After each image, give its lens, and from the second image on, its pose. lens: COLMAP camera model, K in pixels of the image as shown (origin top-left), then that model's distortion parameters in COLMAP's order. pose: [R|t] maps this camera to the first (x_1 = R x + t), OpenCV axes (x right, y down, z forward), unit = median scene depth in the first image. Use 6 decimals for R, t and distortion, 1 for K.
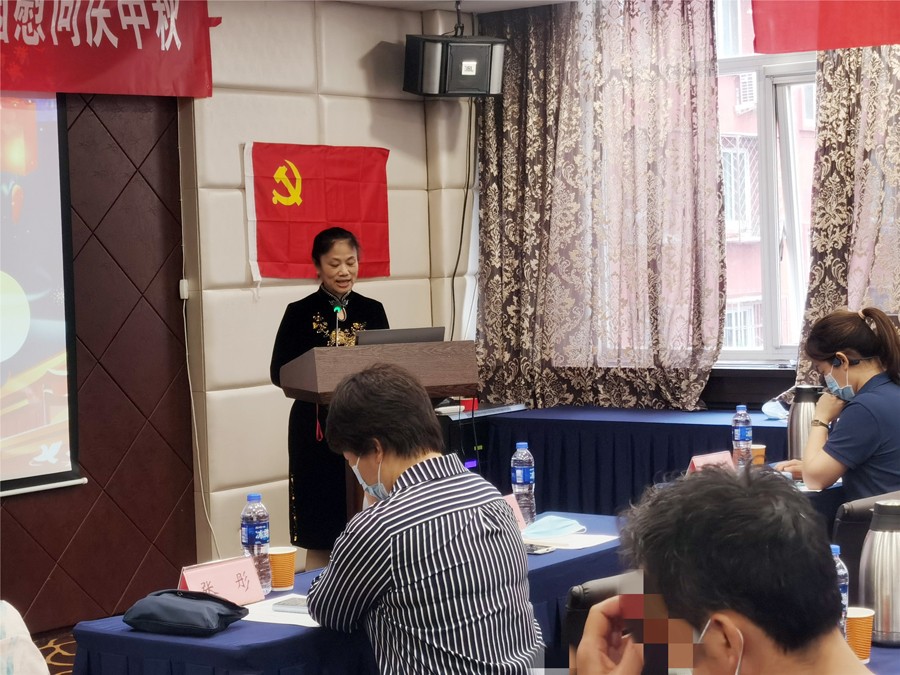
lens RADIAL K [[1872.3, 0, 450.0], [0, 1872.3, 337.5], [0, 0, 1]] dist [0.076414, -0.362776]
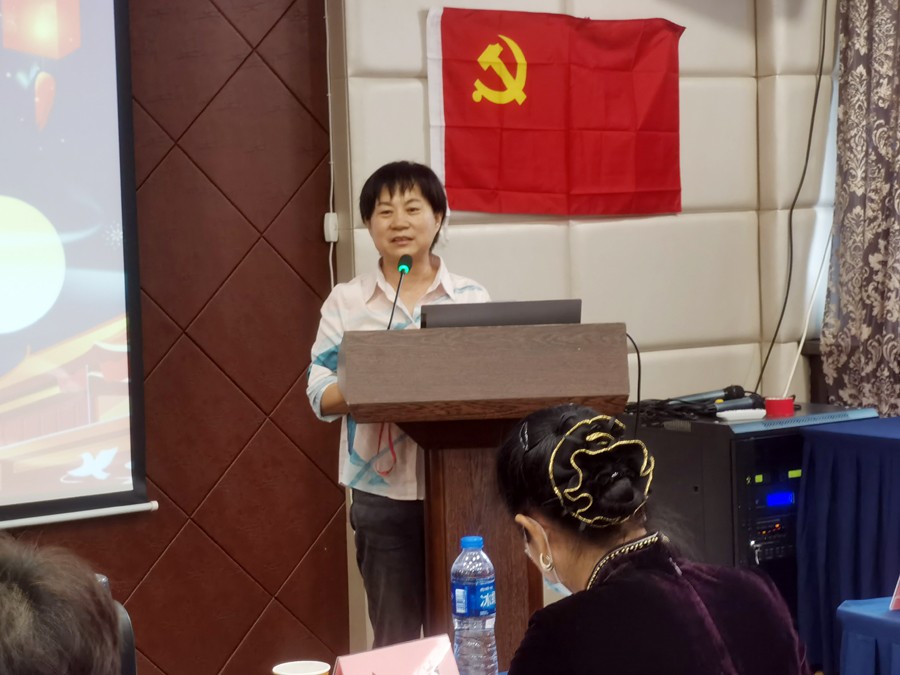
lens RADIAL K [[2155.3, 0, 450.0], [0, 2155.3, 337.5], [0, 0, 1]] dist [0.733681, -8.757183]
pose [[0.951362, 0.027393, -0.306854, 0.136338], [-0.016858, 0.999176, 0.036931, -0.014727], [0.307613, -0.029962, 0.951040, 0.250590]]
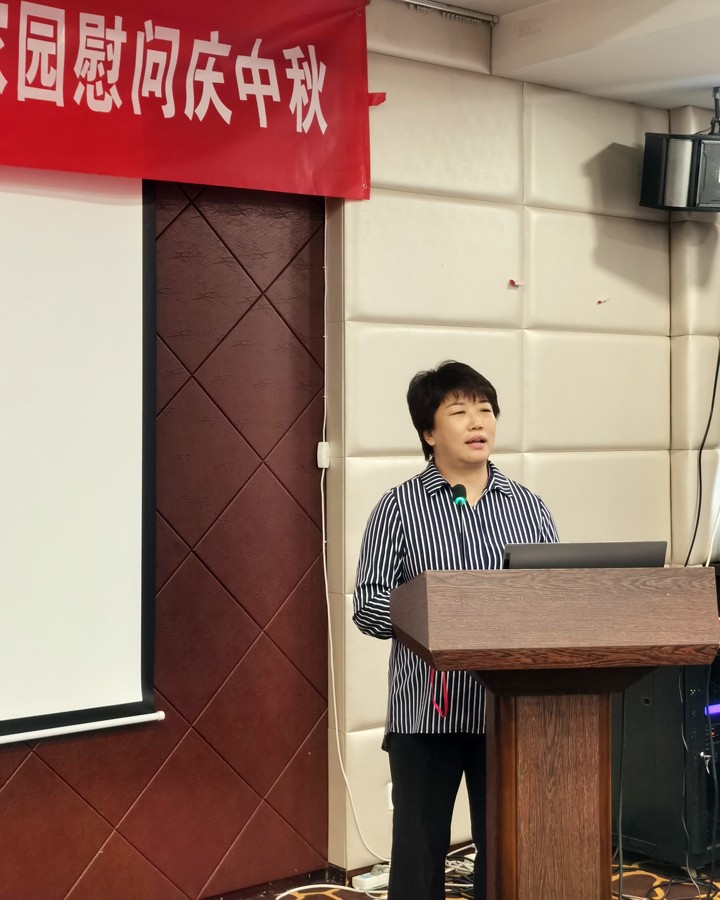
lens RADIAL K [[1464.6, 0, 355.9], [0, 1464.6, 402.2], [0, 0, 1]] dist [0.035134, -0.054011]
pose [[0.969605, 0.028285, -0.243036, 0.011409], [-0.041480, 0.997920, -0.049346, -0.017763], [0.241135, 0.057927, 0.968761, 0.417678]]
